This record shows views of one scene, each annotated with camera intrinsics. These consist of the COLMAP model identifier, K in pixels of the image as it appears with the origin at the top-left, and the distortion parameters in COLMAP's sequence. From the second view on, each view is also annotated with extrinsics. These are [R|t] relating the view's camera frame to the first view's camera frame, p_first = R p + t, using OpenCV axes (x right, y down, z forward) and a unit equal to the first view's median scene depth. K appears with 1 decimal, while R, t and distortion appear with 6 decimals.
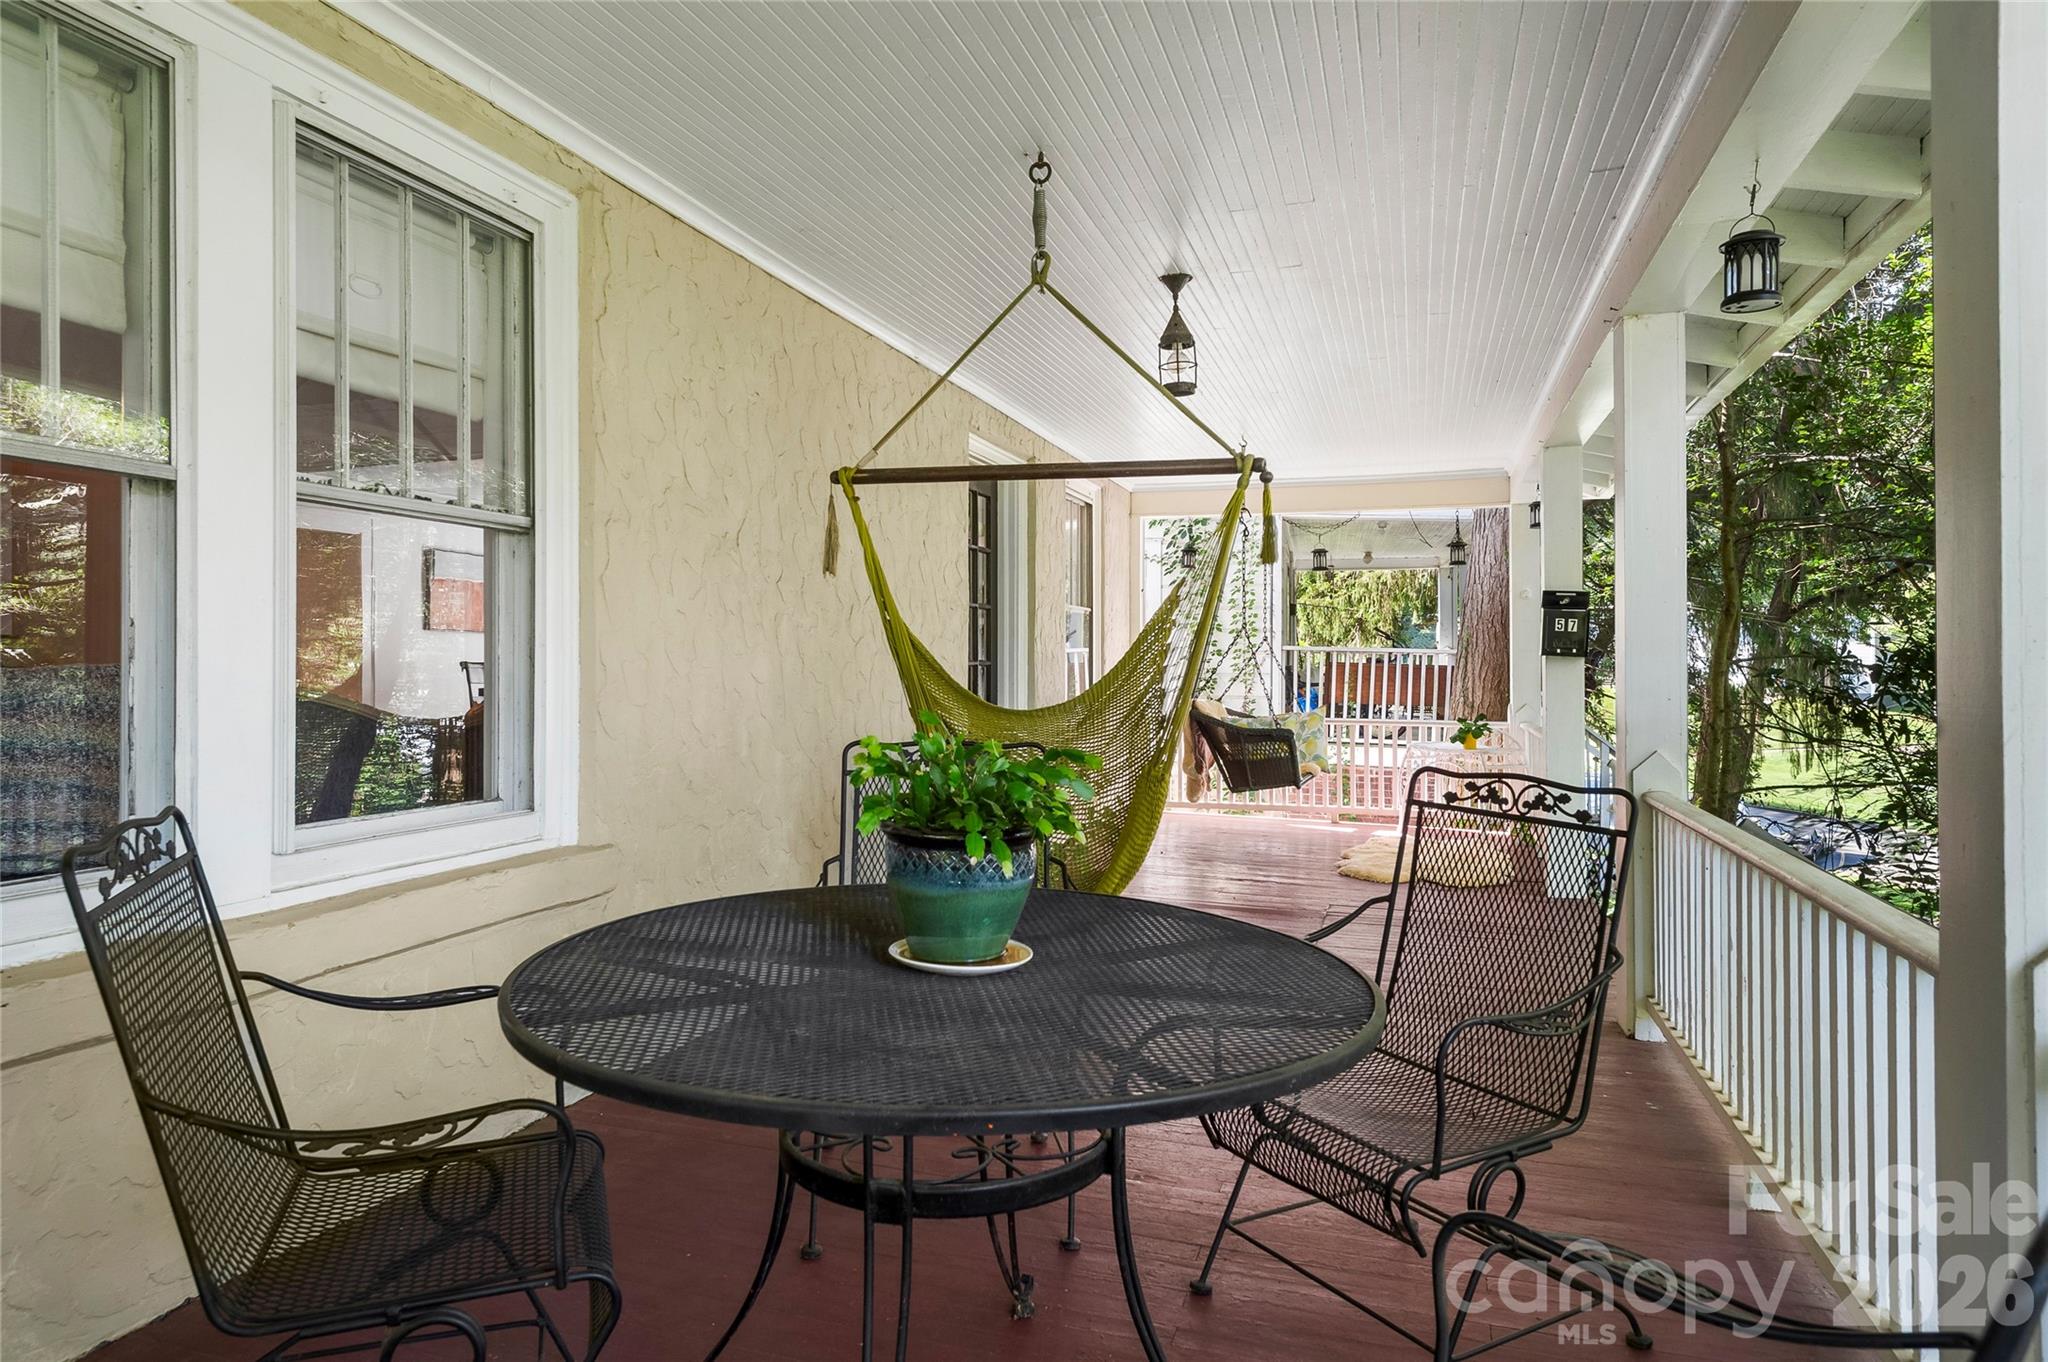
lens RADIAL K [[1299.3, 0, 1009.7], [0, 1299.3, 665.4], [0, 0, 1]] dist [0.005413, 0.000082]
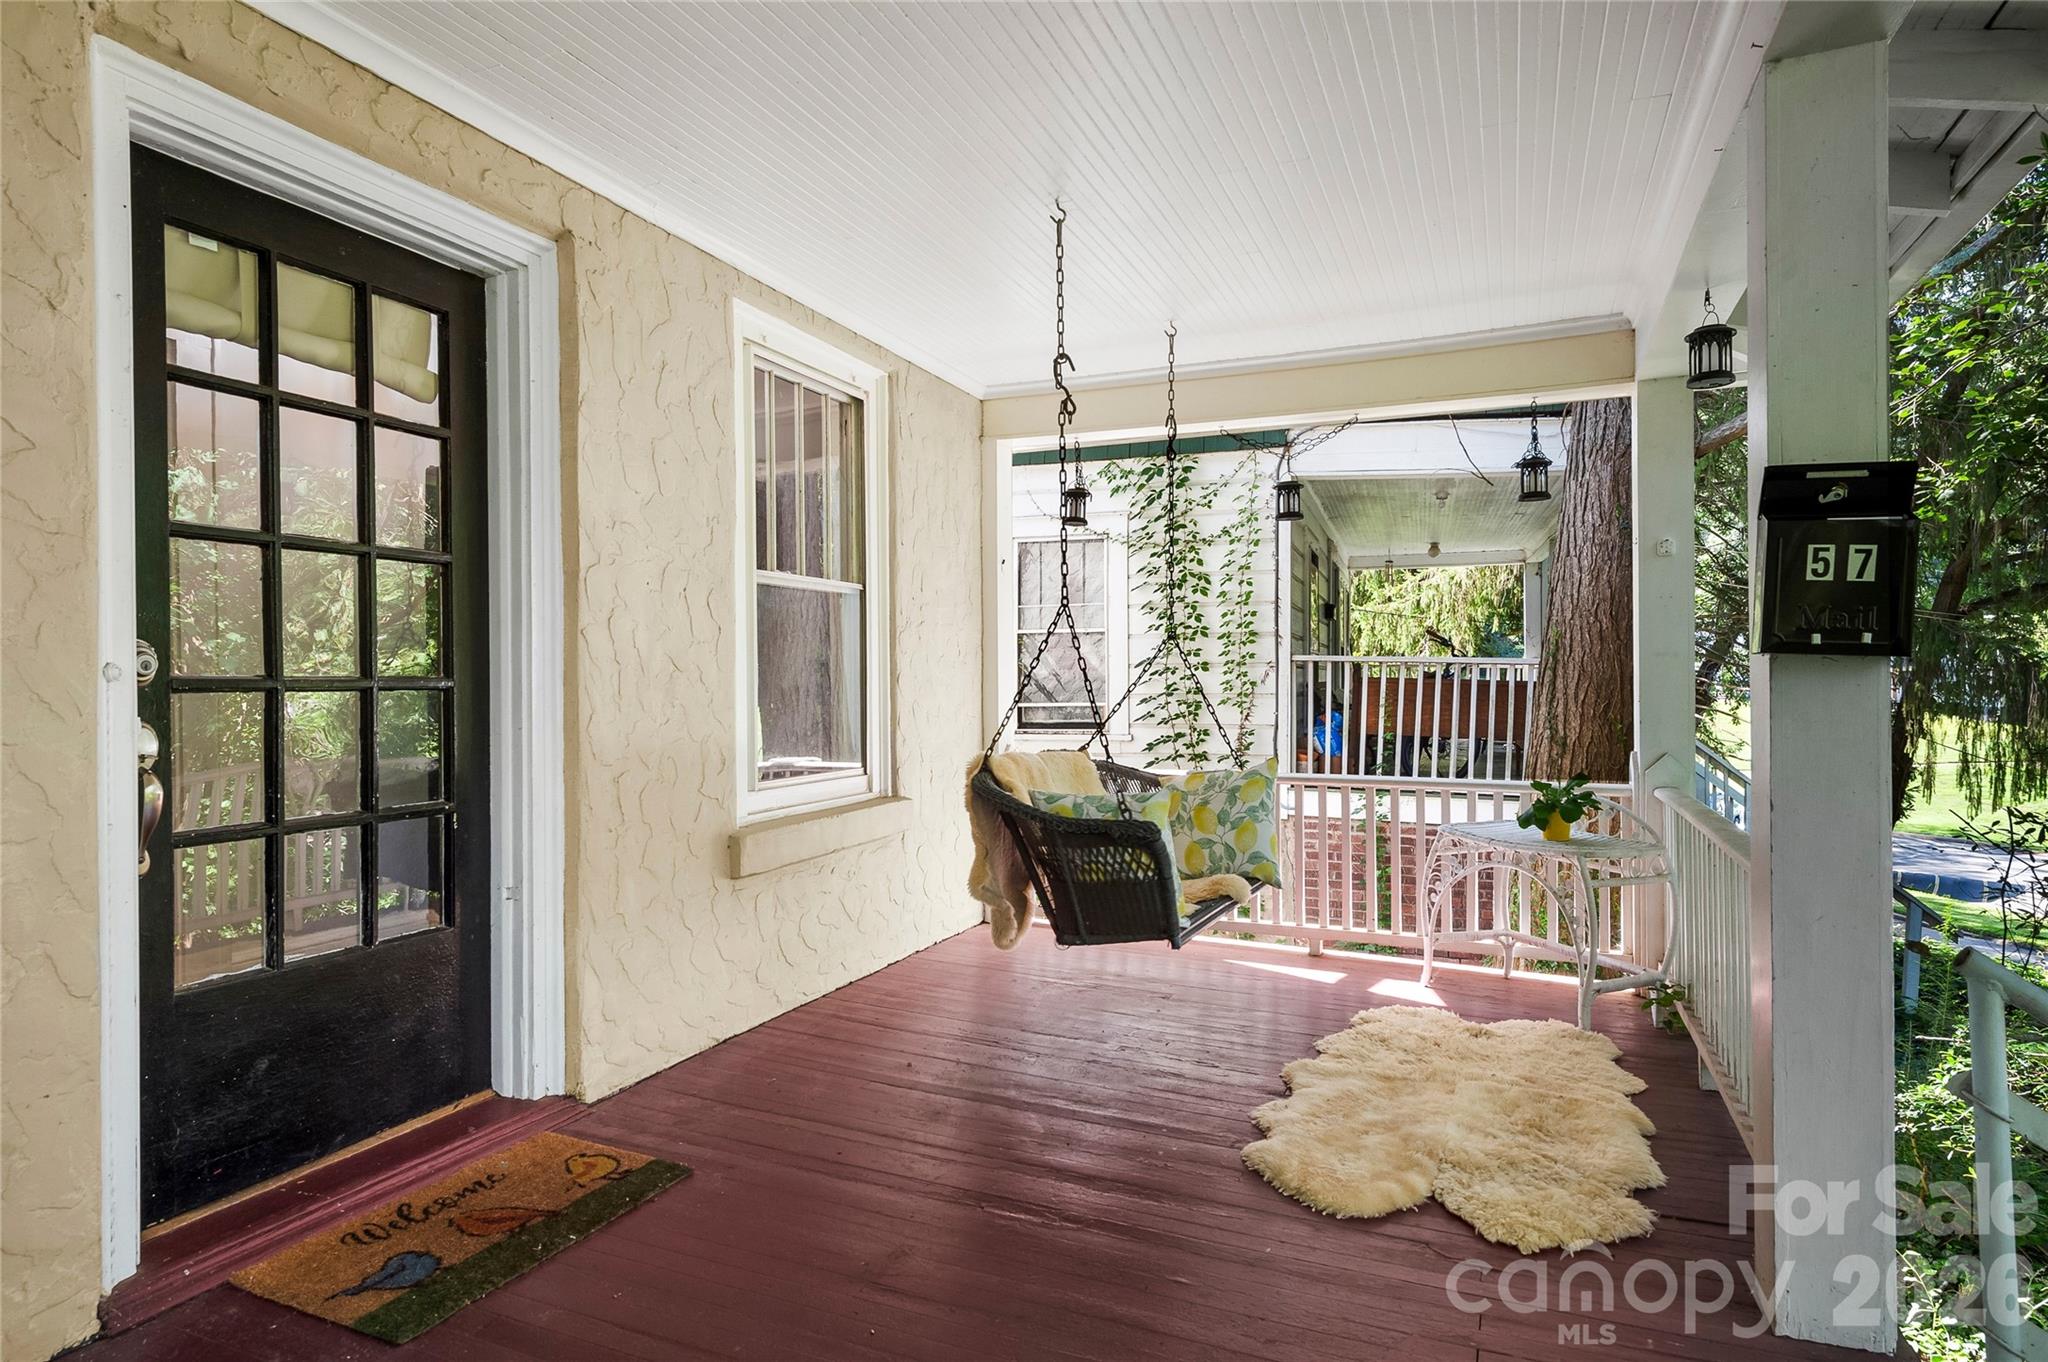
lens RADIAL K [[1139.5, 0, 1038.6], [0, 1139.5, 692.3], [0, 0, 1]] dist [-0.002650, -0.000465]
pose [[0.995630, -0.003387, -0.093323, 0.134796], [0.004188, 0.999956, 0.008388, -0.000412], [0.093290, -0.008742, 0.995601, 0.373395]]
